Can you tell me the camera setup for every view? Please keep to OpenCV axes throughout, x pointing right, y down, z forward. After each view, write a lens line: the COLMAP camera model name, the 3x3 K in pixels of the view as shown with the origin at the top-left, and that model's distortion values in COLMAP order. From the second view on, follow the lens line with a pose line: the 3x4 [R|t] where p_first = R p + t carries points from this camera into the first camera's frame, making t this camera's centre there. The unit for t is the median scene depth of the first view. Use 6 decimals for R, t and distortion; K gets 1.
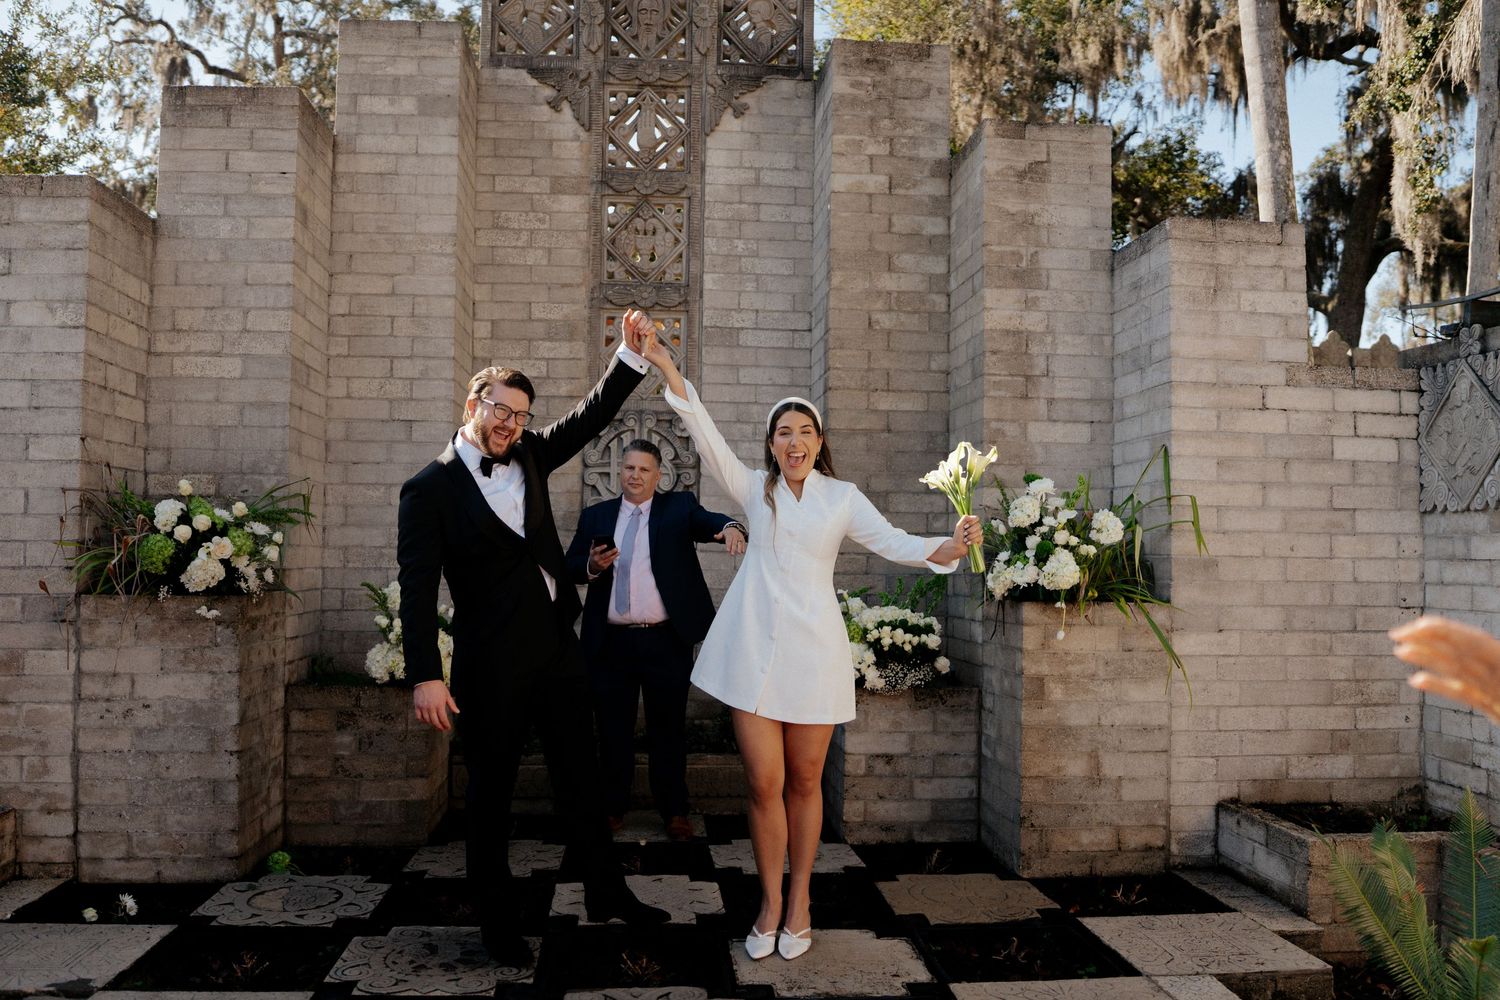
lens RADIAL K [[1216.1, 0, 750.0], [0, 1216.1, 500.0], [0, 0, 1]] dist [-0.058423, -0.021442]
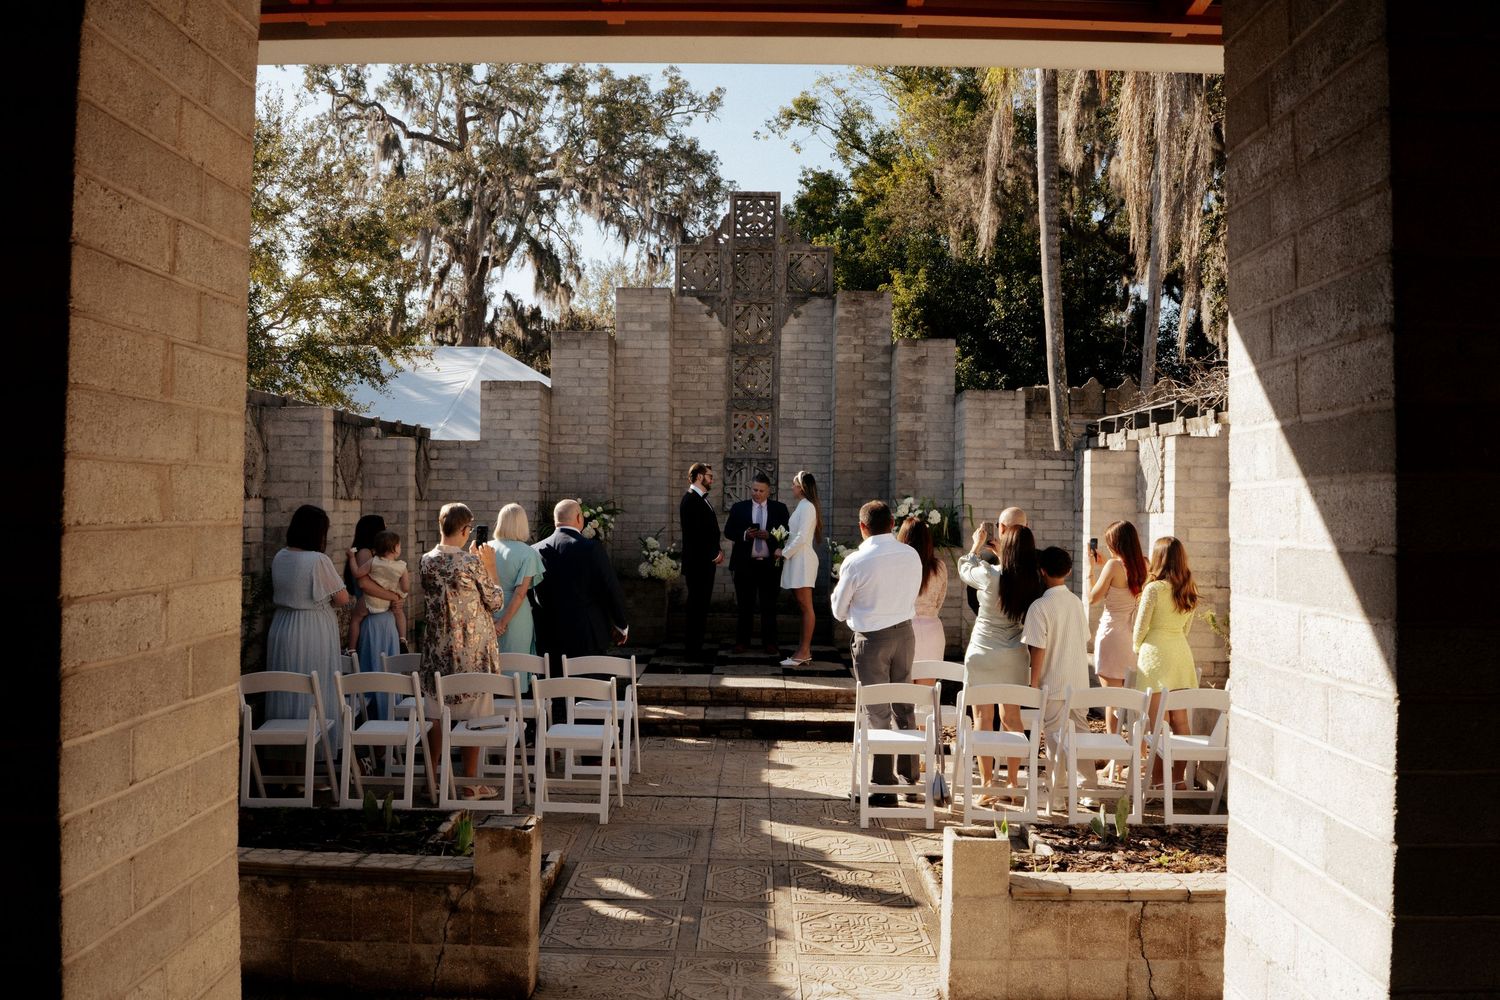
lens RADIAL K [[1216.1, 0, 750.0], [0, 1216.1, 500.0], [0, 0, 1]] dist [-0.058423, -0.021442]
pose [[0.995912, 0.003467, -0.090263, 0.115868], [-0.000738, 0.999542, 0.030253, -0.073291], [0.090327, -0.030063, 0.995458, -1.275412]]
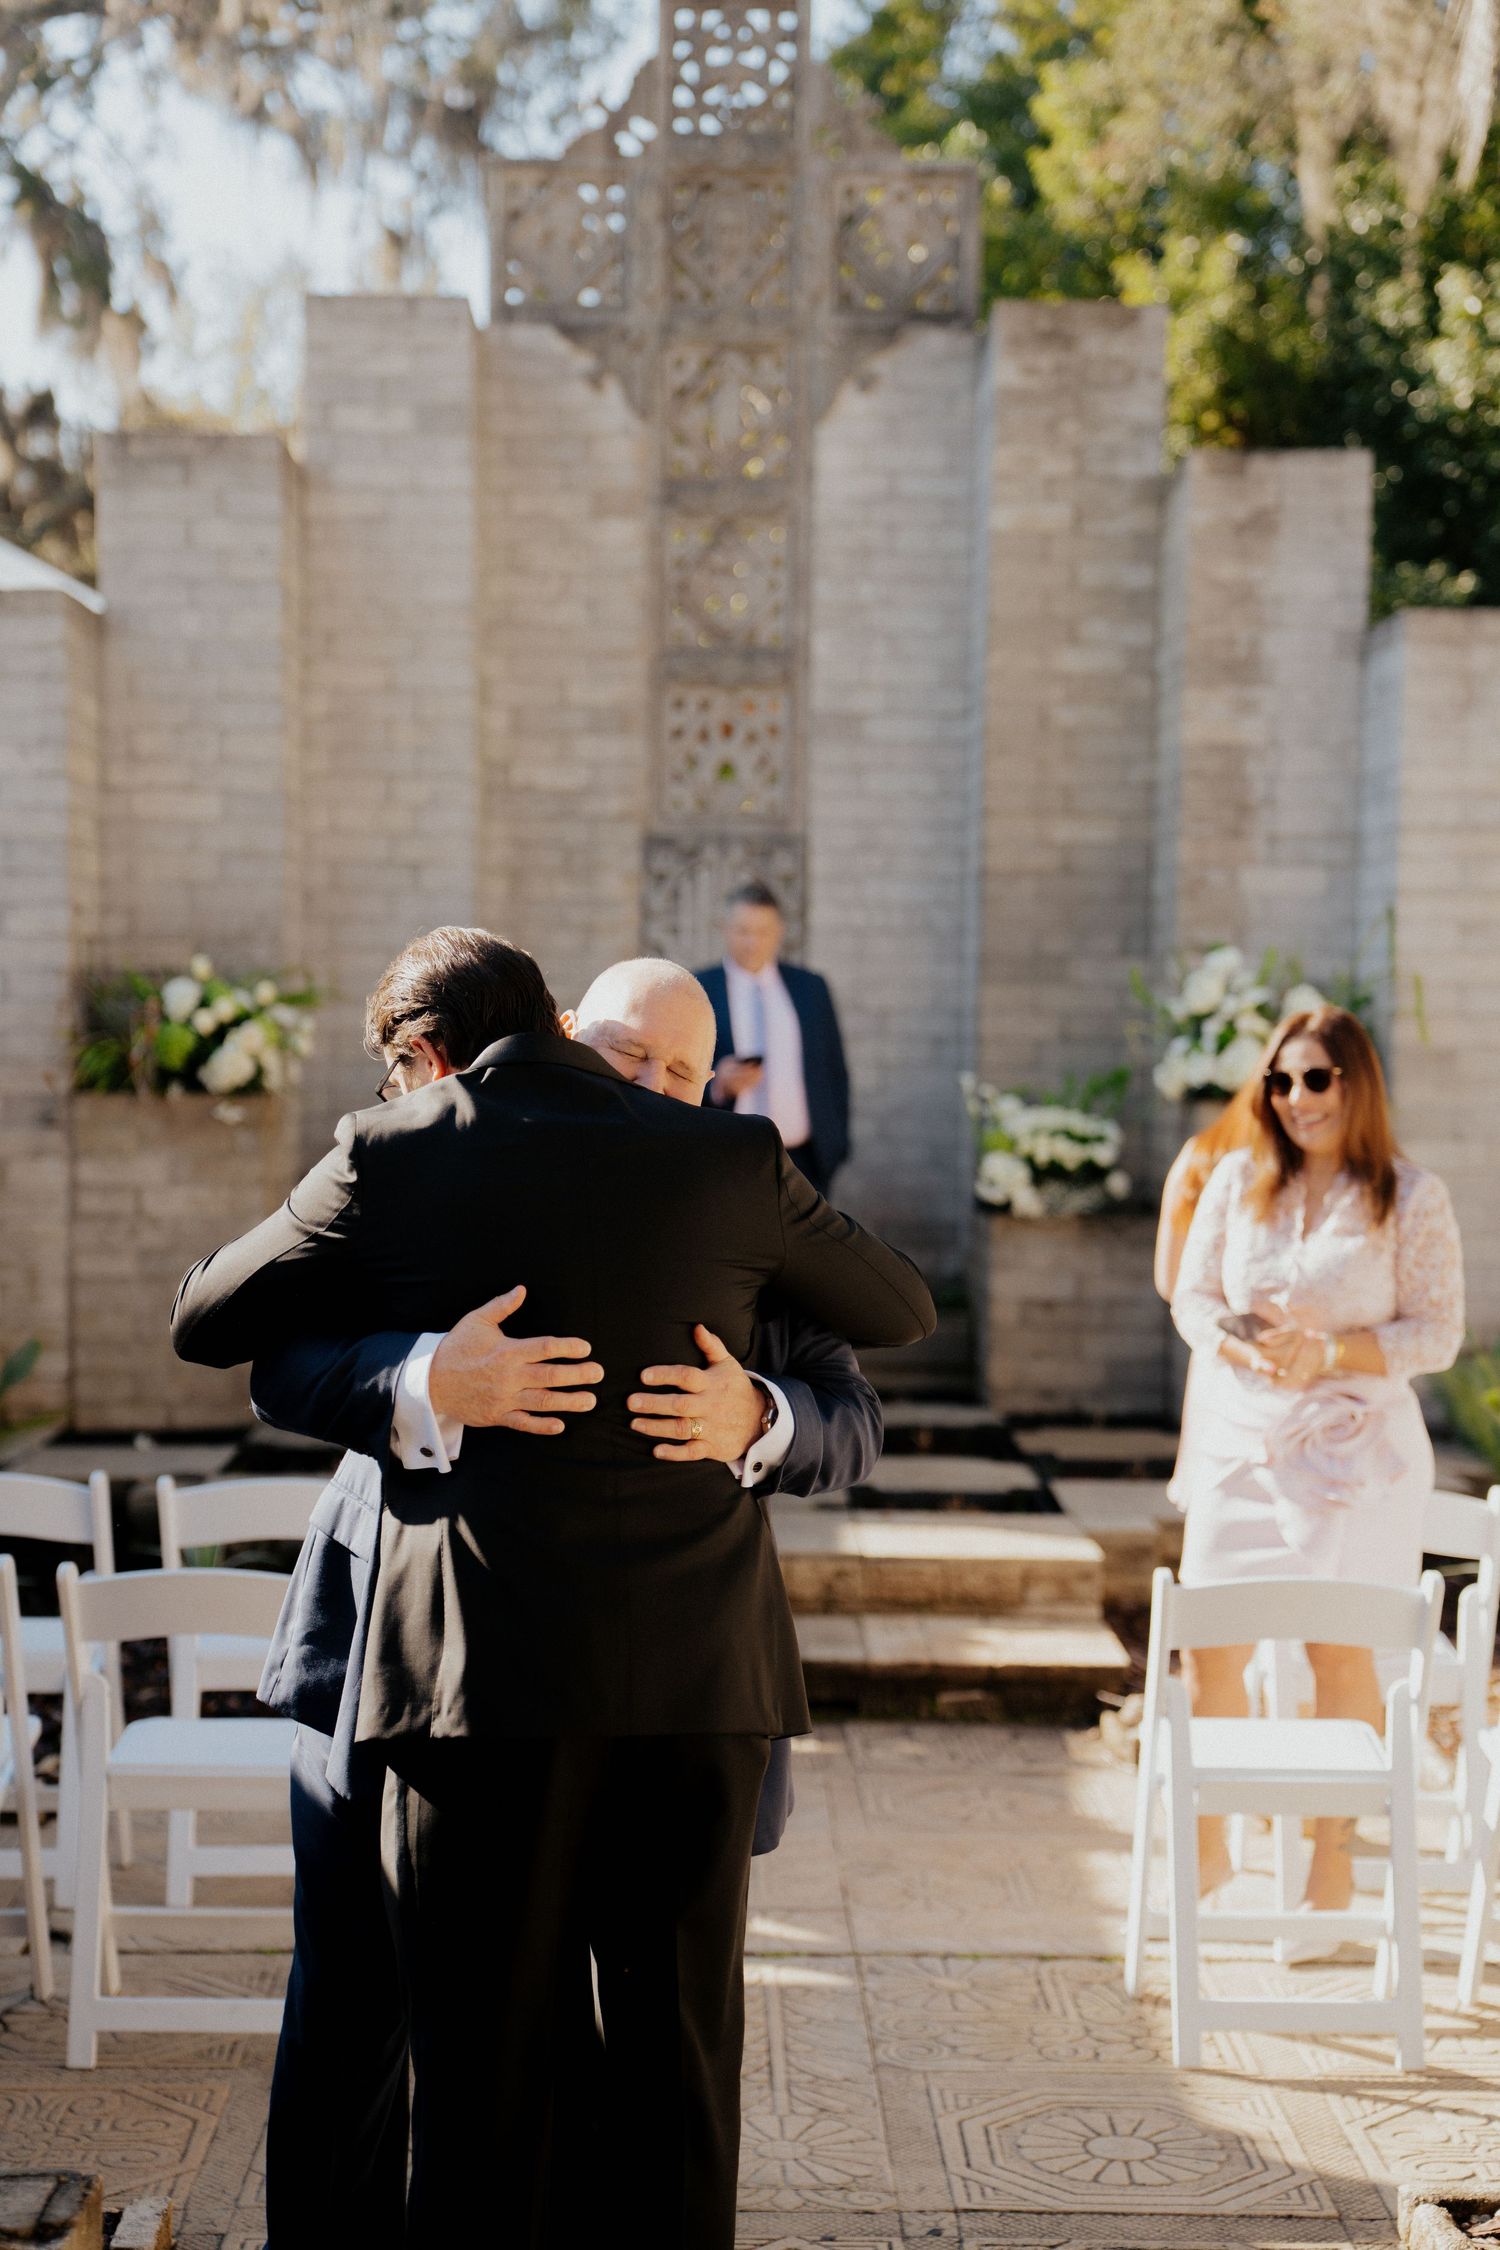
lens RADIAL K [[3408.5, 0, 739.3], [0, 3408.5, 1115.4], [0, 0, 1]] dist [0.391302, -1.503127]
pose [[0.997518, 0.001509, -0.070392, 0.065543], [0.003866, 0.997088, 0.076158, -0.070201], [0.070302, -0.076241, 0.994608, -1.097339]]
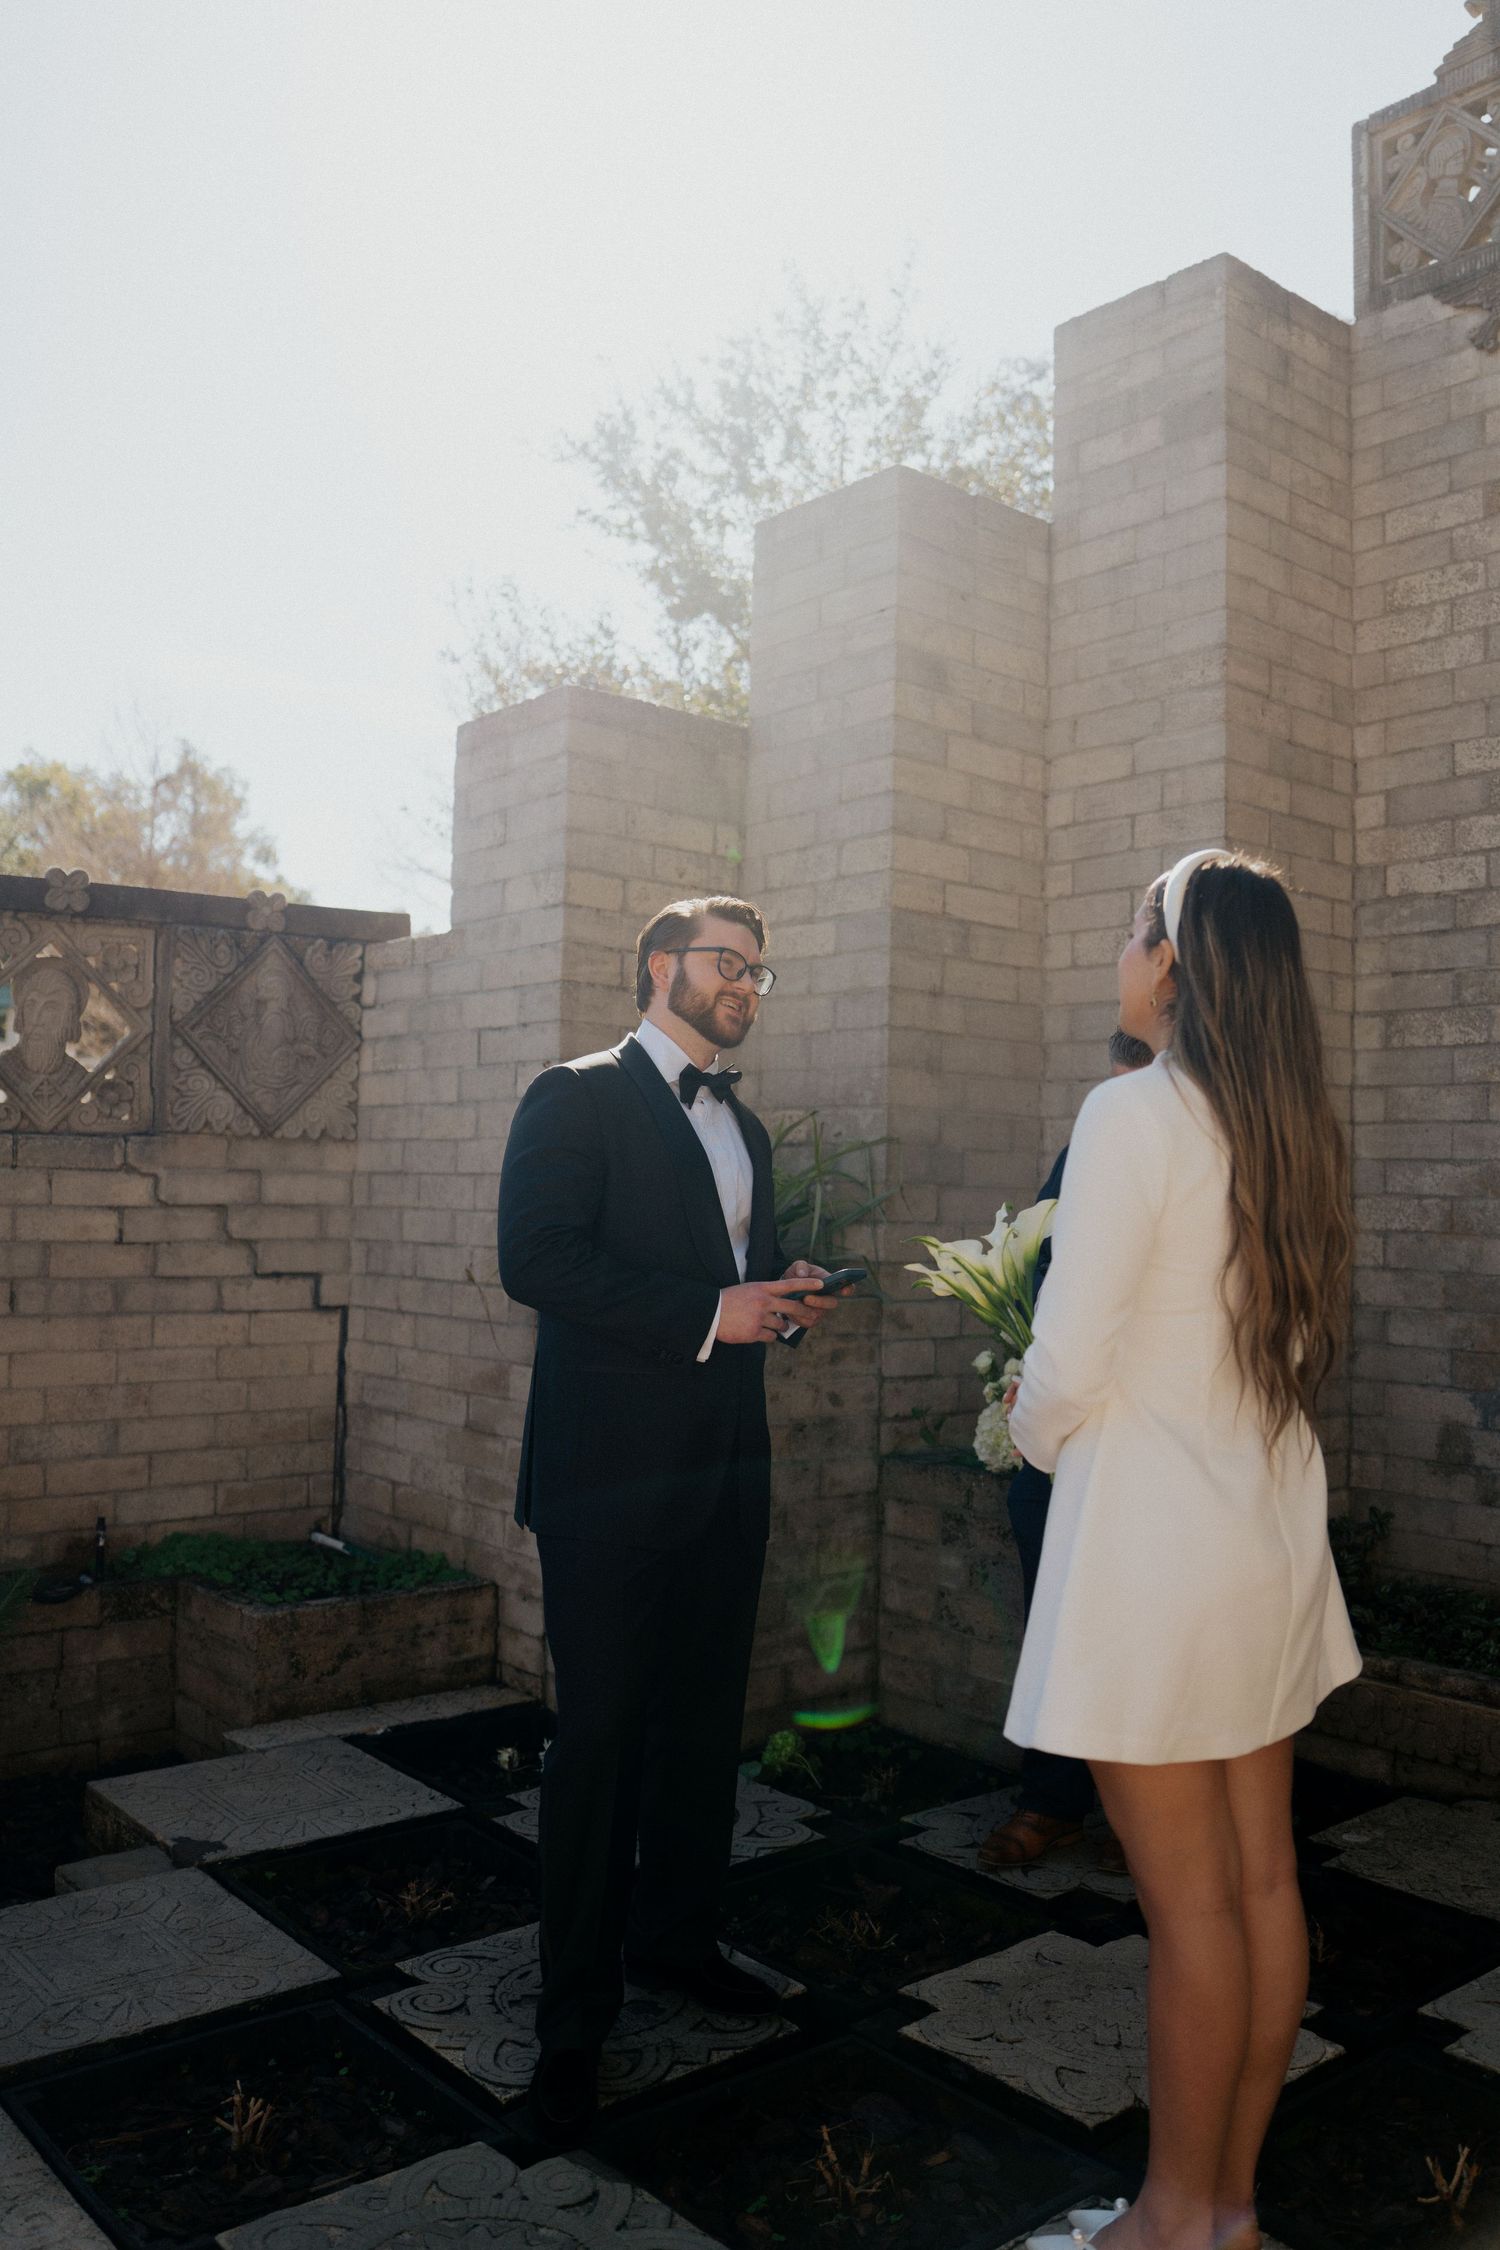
lens RADIAL K [[1824.1, 0, 748.2], [0, 1824.1, 1109.3], [0, 0, 1]] dist [-0.058423, -0.021442]
pose [[0.571142, -0.031814, -0.820235, 0.288713], [0.016616, 0.999492, -0.027197, 0.004001], [0.820683, 0.001904, 0.571380, 0.375491]]
